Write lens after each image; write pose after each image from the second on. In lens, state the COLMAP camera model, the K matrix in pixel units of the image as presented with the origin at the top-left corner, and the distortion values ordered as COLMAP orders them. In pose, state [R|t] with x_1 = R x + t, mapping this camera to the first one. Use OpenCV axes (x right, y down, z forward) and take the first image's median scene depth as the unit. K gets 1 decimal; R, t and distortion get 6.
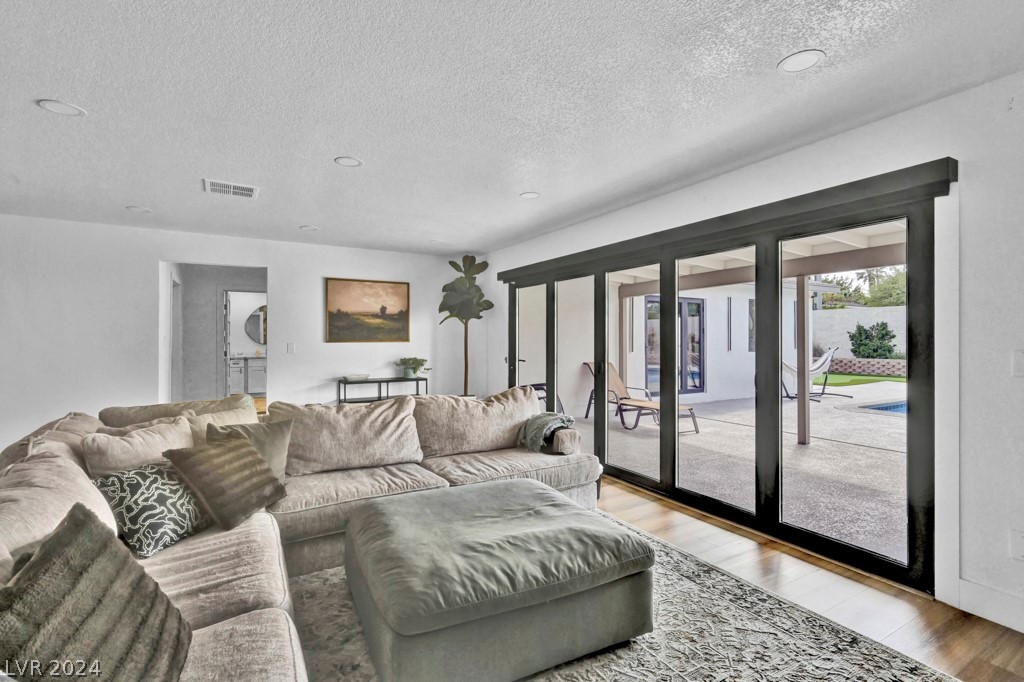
lens RADIAL K [[475.1, 0, 512.0], [0, 475.1, 341.0], [0, 0, 1]] dist [0.002362, 0.000229]
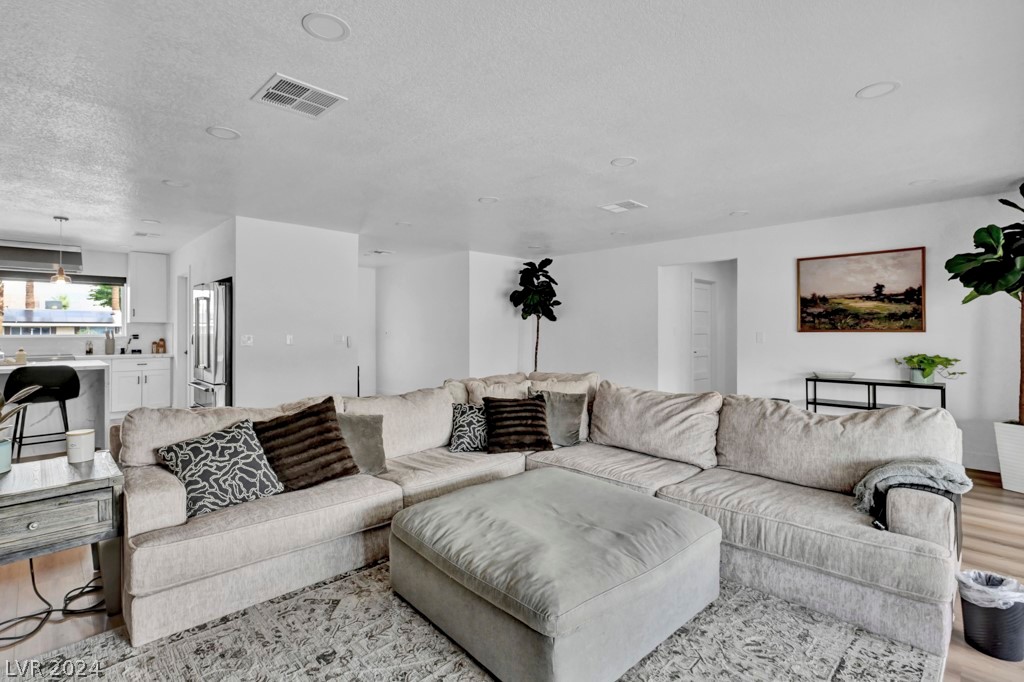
lens RADIAL K [[475.1, 0, 512.0], [0, 475.1, 341.0], [0, 0, 1]] dist [0.002362, 0.000229]
pose [[0.253597, 0.021391, -0.967073, 0.326698], [-0.001403, 0.999763, 0.021746, 0.001150], [0.967309, -0.004157, 0.253567, 0.253803]]
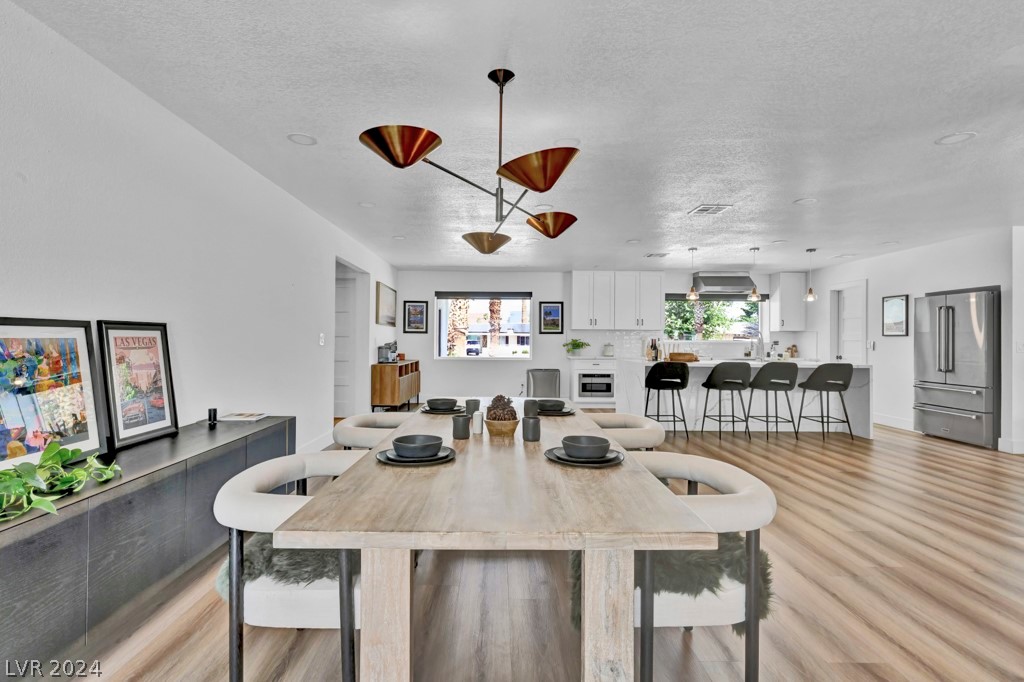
lens RADIAL K [[488.6, 0, 510.0], [0, 488.6, 334.1], [0, 0, 1]] dist [0.001179, 0.000350]
pose [[-0.491558, -0.014607, -0.870723, 0.617465], [-0.008763, 0.999892, -0.011827, 0.016107], [0.870801, 0.001816, -0.491632, -0.344379]]
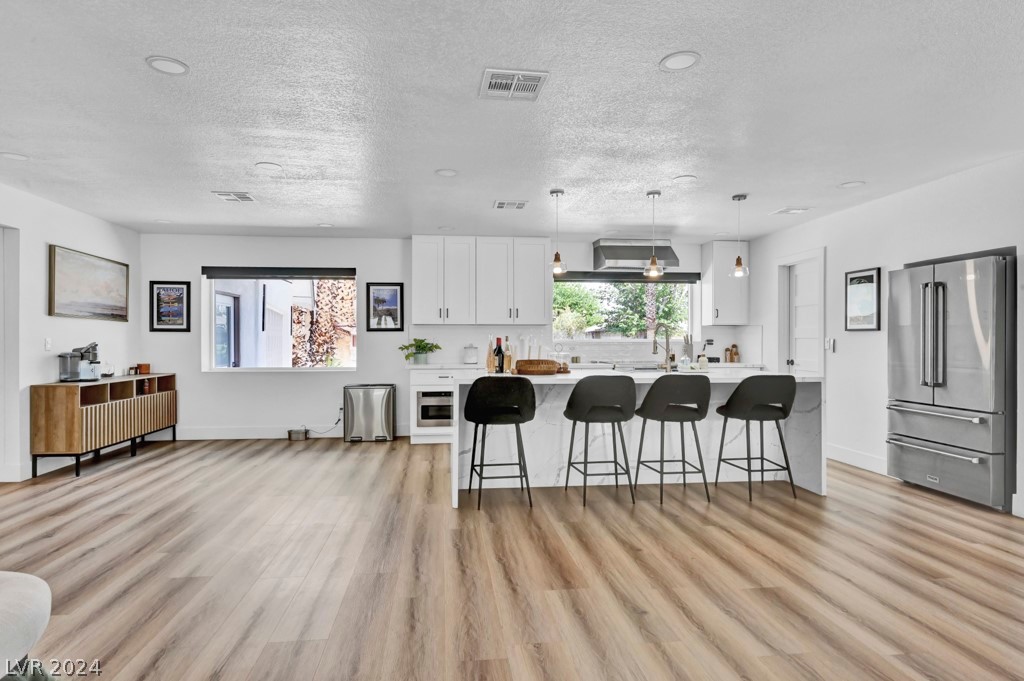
lens RADIAL K [[573.3, 0, 512.0], [0, 573.3, 340.5], [0, 0, 1]] dist [-0.001185, -0.000483]
pose [[-0.402696, 0.000392, -0.915333, 0.215213], [-0.000690, 0.999999, 0.000732, 0.014347], [0.915333, 0.000926, -0.402696, -0.262634]]
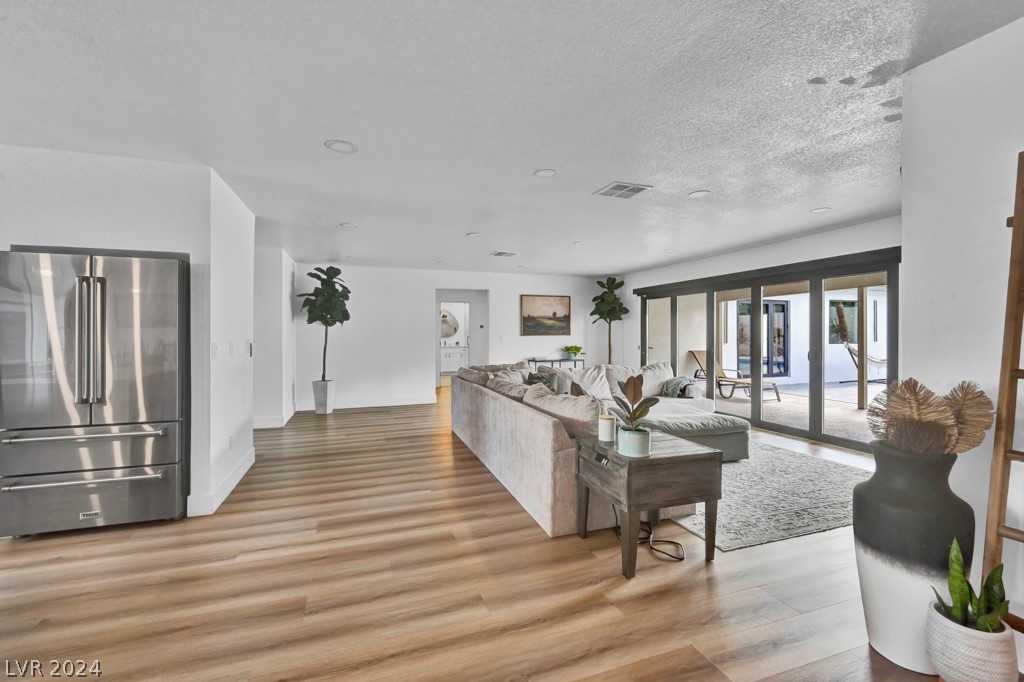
lens RADIAL K [[440.9, 0, 514.4], [0, 440.9, 336.8], [0, 0, 1]] dist [-0.006484, -0.000010]
pose [[0.982888, 0.000691, -0.184201, -0.142100], [-0.000147, 0.999996, 0.002968, 0.002216], [0.184203, -0.002890, 0.982884, -0.433244]]
